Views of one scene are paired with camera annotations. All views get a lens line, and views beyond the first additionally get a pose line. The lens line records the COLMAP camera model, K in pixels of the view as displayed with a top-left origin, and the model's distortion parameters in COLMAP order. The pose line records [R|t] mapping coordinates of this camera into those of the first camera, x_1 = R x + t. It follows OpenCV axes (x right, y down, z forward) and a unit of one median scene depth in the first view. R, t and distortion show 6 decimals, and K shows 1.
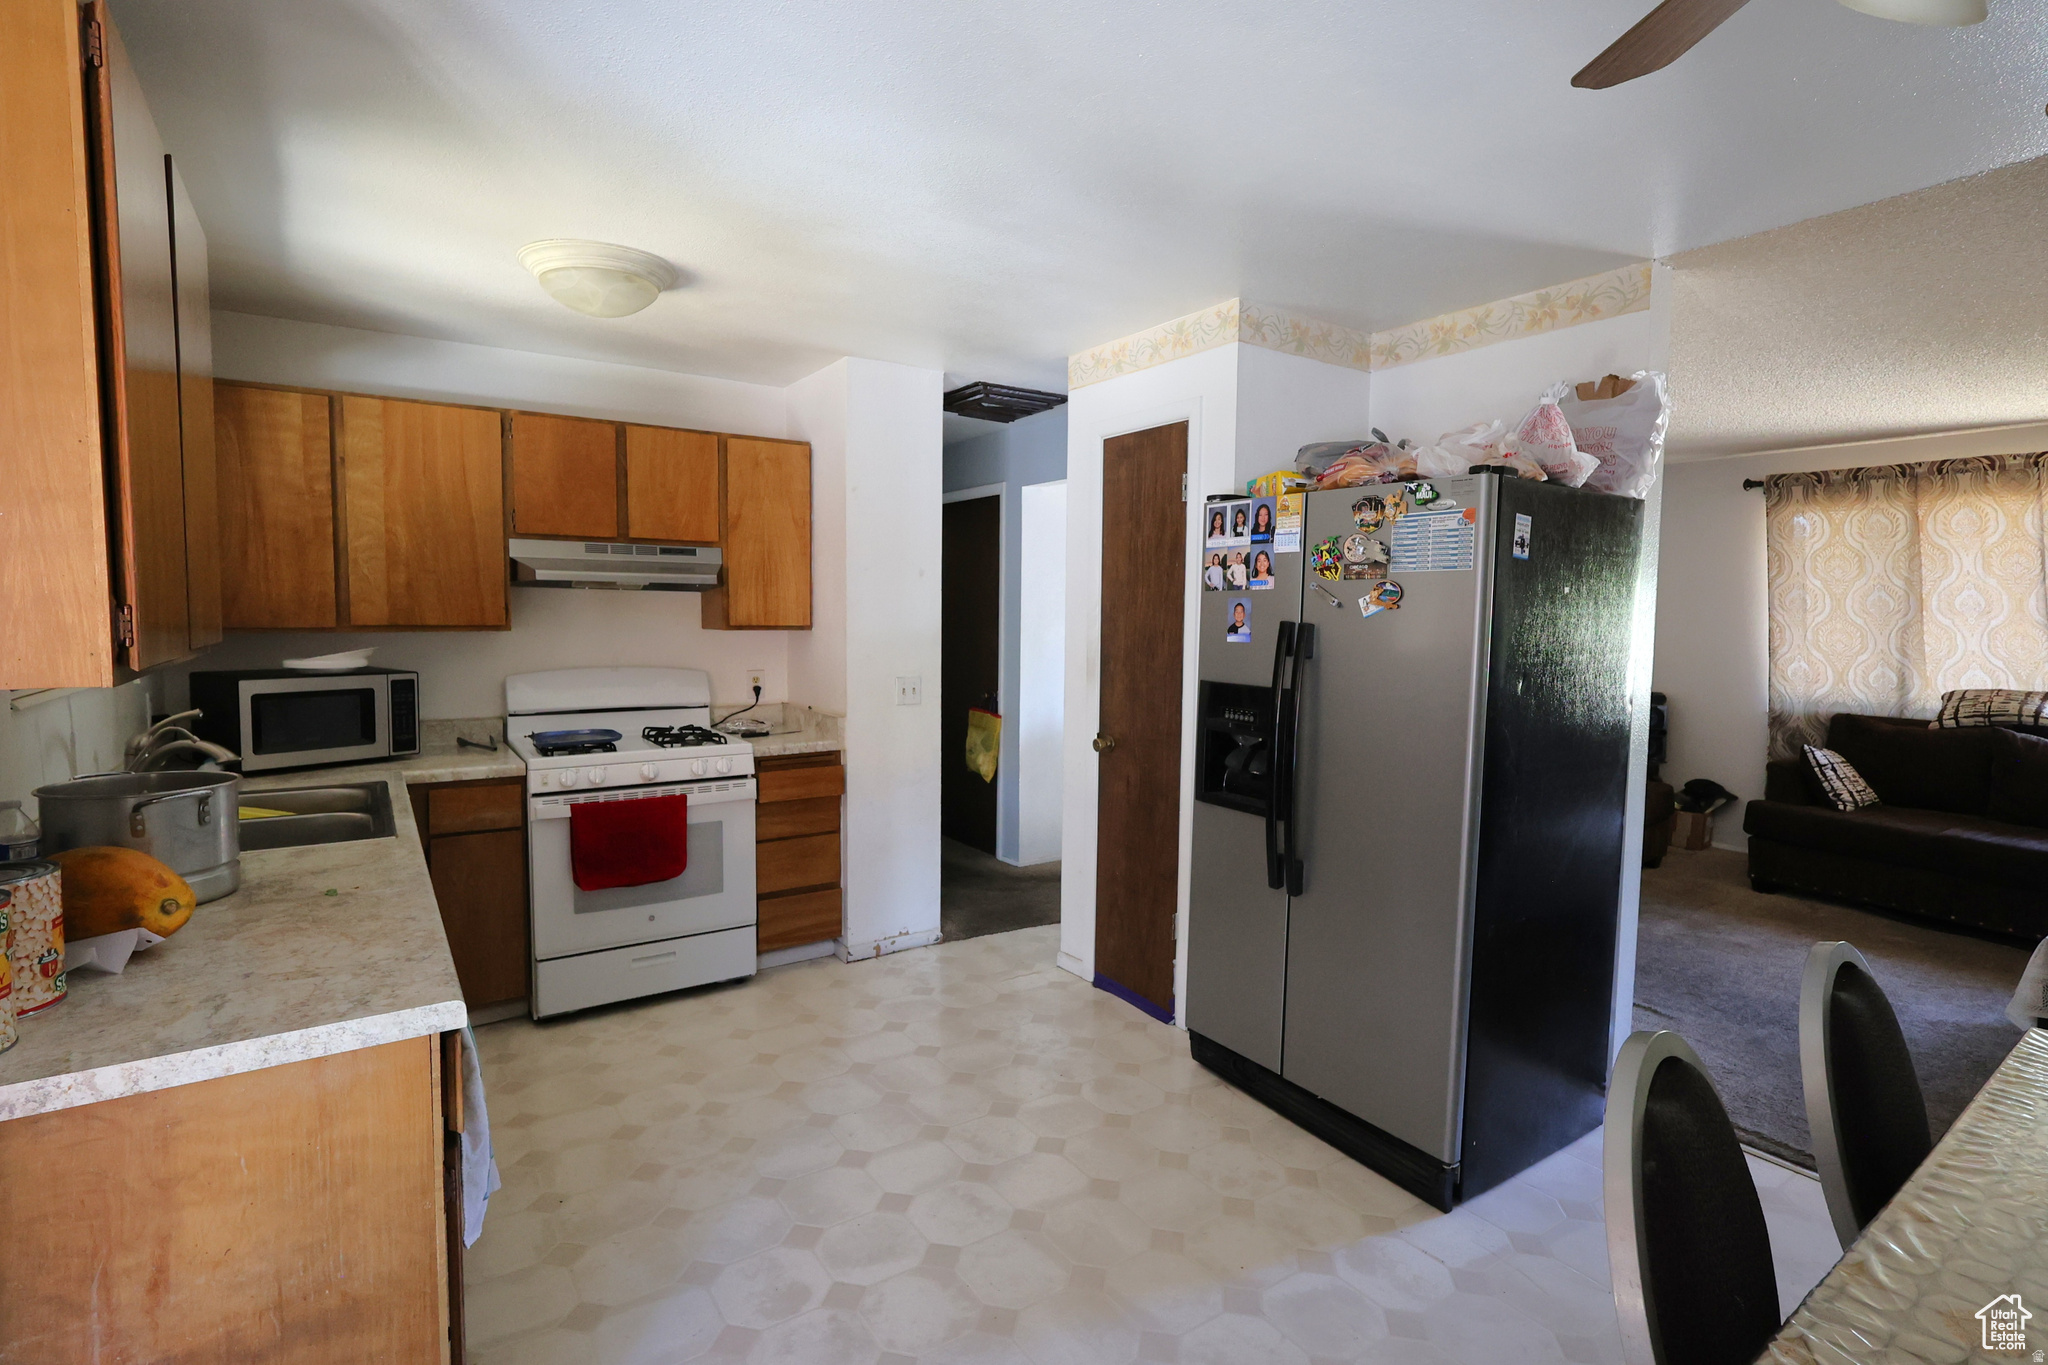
lens RADIAL K [[969.9, 0, 1022.1], [0, 969.9, 679.4], [0, 0, 1]] dist [-0.001843, 0.000563]
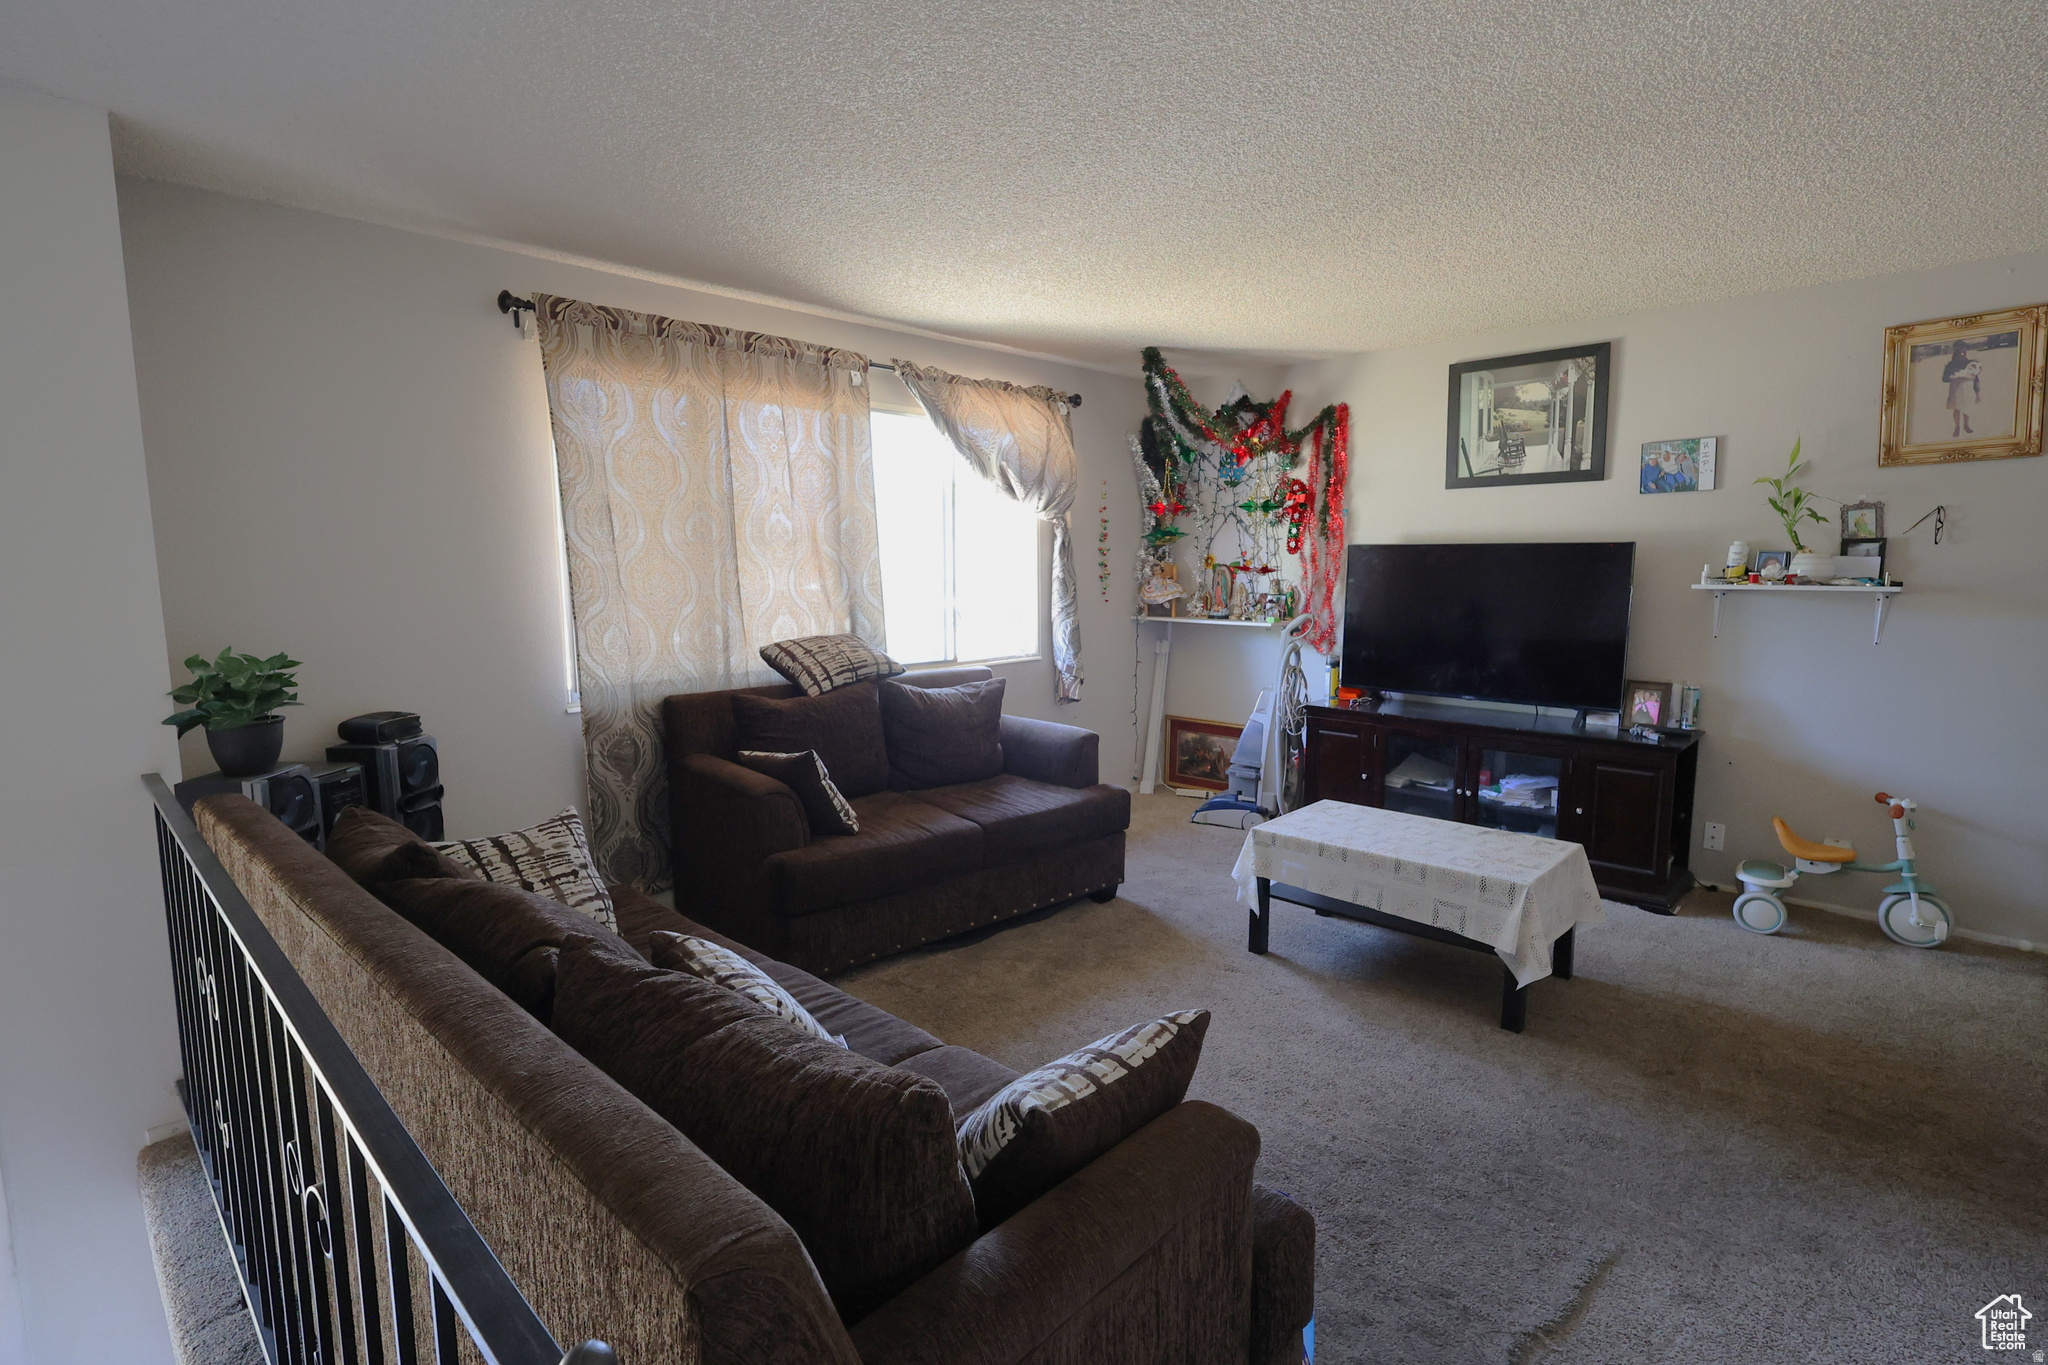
lens RADIAL K [[969.9, 0, 1022.5], [0, 969.9, 675.4], [0, 0, 1]] dist [-0.001843, 0.000563]
pose [[-0.199602, -0.119899, 0.972514, 0.157873], [0.082461, 0.986910, 0.138598, -0.051355], [-0.976401, 0.107859, -0.187102, 0.894599]]
